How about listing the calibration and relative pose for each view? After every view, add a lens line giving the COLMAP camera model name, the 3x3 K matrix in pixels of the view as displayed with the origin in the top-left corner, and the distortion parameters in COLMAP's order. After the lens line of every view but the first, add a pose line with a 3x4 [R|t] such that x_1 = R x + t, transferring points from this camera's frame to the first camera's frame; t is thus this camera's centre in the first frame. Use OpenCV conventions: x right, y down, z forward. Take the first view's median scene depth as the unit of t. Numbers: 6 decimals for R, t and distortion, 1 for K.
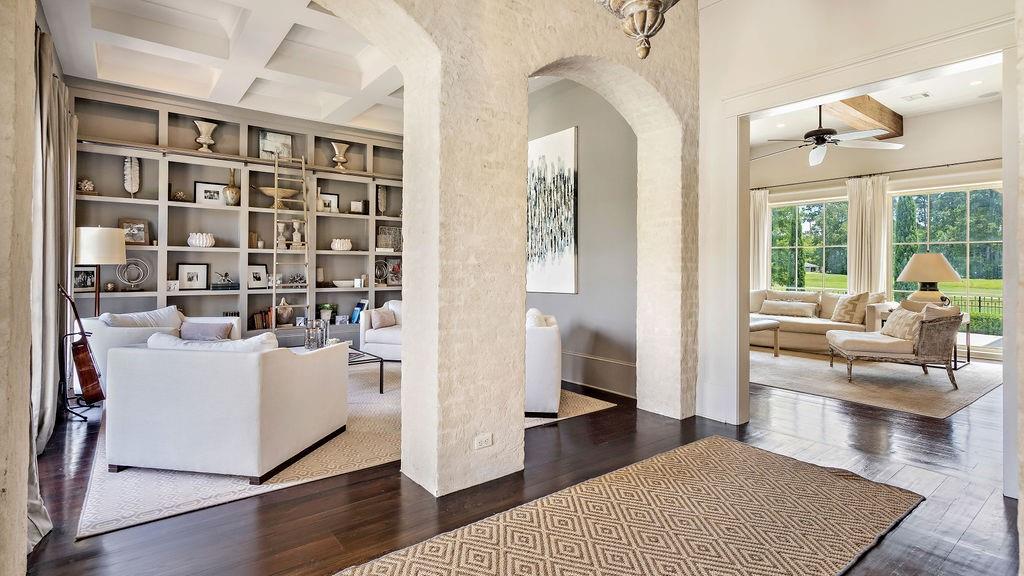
lens RADIAL K [[501.0, 0, 511.6], [0, 501.0, 279.7], [0, 0, 1]] dist [0.000690, 0.000763]
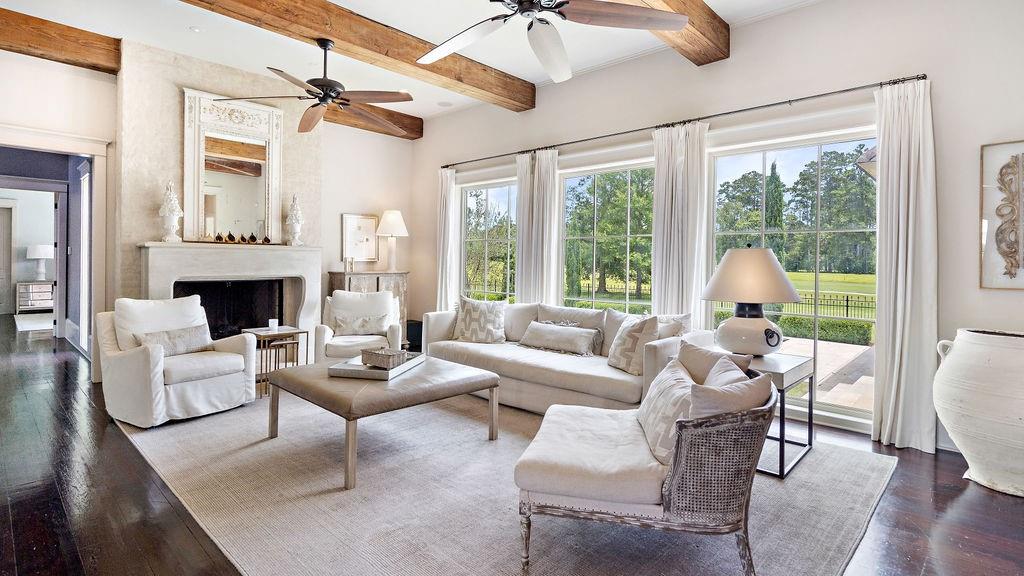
lens RADIAL K [[501.0, 0, 515.0], [0, 501.0, 280.9], [0, 0, 1]] dist [0.000690, 0.000763]
pose [[0.987330, 0.001476, 0.158672, 0.415662], [-0.004320, 0.999836, 0.017584, -0.021768], [-0.158620, -0.018047, 0.987175, 0.421590]]
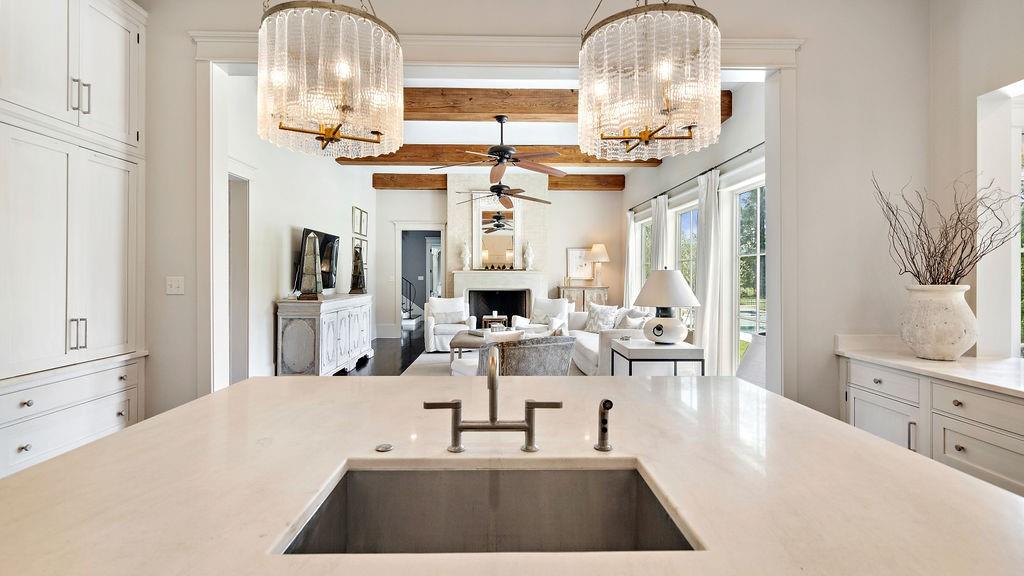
lens RADIAL K [[501.0, 0, 508.9], [0, 501.0, 282.9], [0, 0, 1]] dist [0.000690, 0.000763]
pose [[0.798355, 0.006237, -0.602155, 0.953973], [-0.012553, 0.999901, -0.006286, -0.019759], [0.602056, 0.012577, 0.798354, 0.172733]]
